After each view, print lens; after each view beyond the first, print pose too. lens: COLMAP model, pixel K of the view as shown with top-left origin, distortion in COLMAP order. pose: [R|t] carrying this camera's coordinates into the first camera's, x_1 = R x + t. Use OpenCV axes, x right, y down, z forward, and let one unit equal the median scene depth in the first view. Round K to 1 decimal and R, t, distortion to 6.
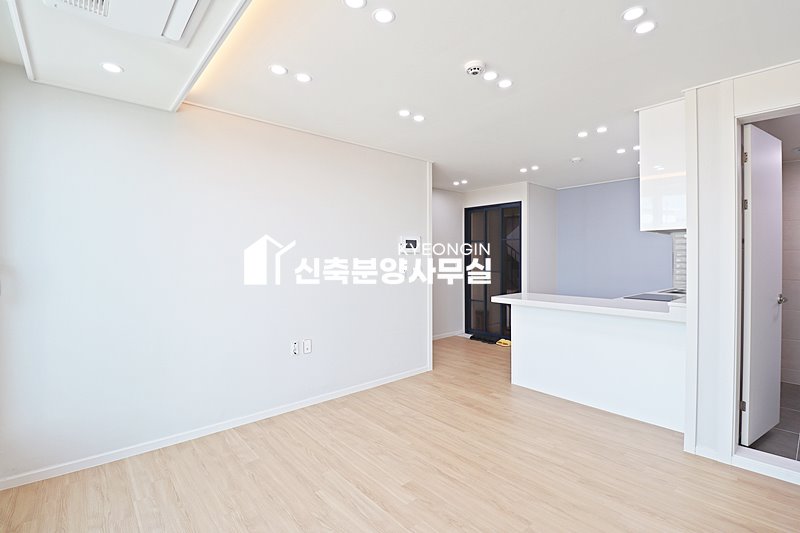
lens RADIAL K [[370.7, 0, 402.9], [0, 370.7, 261.6], [0, 0, 1]] dist [-0.003089, -0.012599]
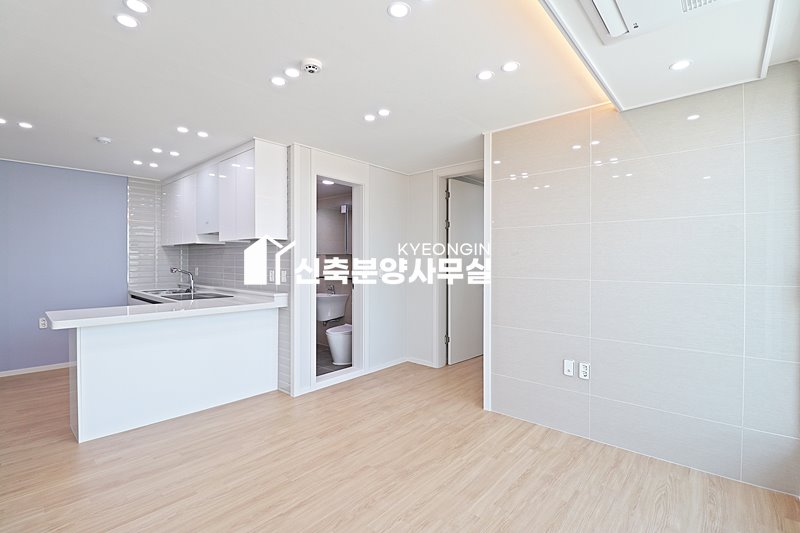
lens RADIAL K [[364.7, 0, 402.1], [0, 364.7, 265.6], [0, 0, 1]] dist [-0.000120, -0.013375]
pose [[-0.125323, -0.007528, 0.992087, -0.575755], [0.008774, 0.999924, 0.008696, 0.000168], [-0.992077, 0.009795, -0.125247, 0.642302]]
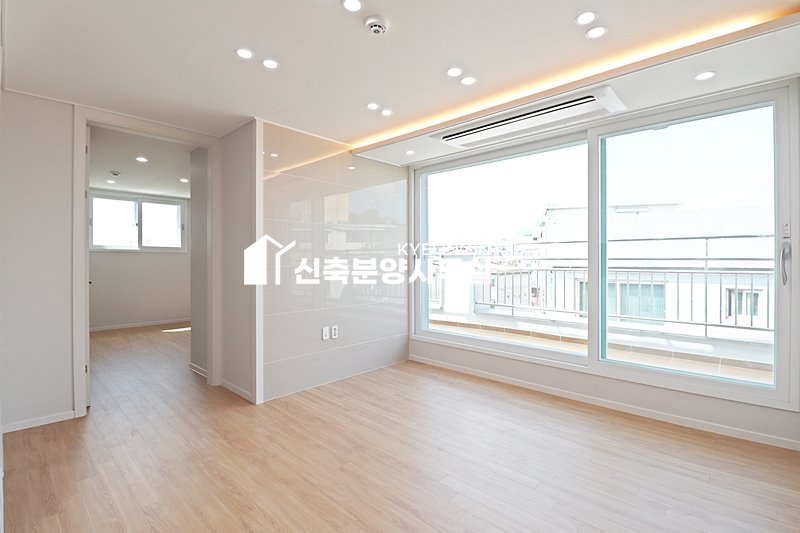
lens RADIAL K [[370.7, 0, 402.9], [0, 370.7, 261.6], [0, 0, 1]] dist [-0.003089, -0.012599]
pose [[-0.995663, 0.002162, -0.093004, 0.156317], [0.000773, 0.999888, 0.014969, 0.014139], [0.093026, 0.014833, -0.995553, 1.368224]]
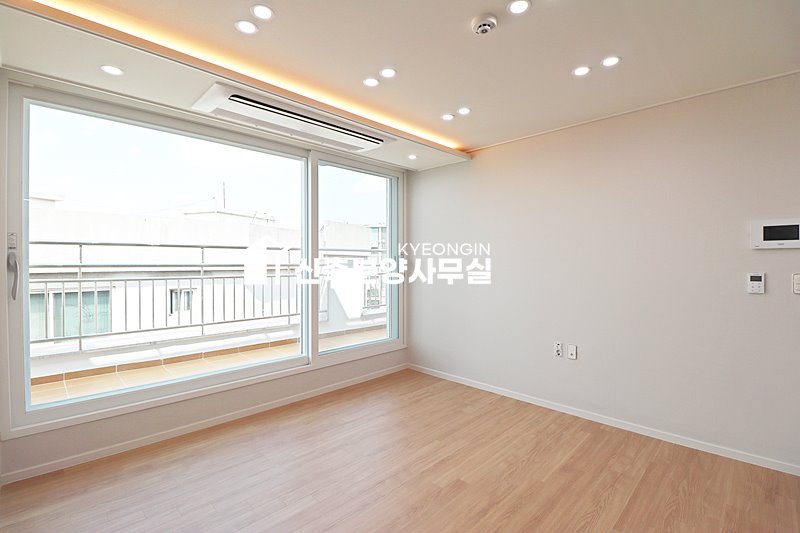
lens RADIAL K [[369.6, 0, 403.8], [0, 369.6, 261.1], [0, 0, 1]] dist [0.000048, -0.013072]
pose [[0.064082, 0.000313, -0.997945, 0.733894], [-0.011145, 0.999938, -0.000402, 0.001493], [0.997882, 0.011148, 0.064082, 0.561114]]
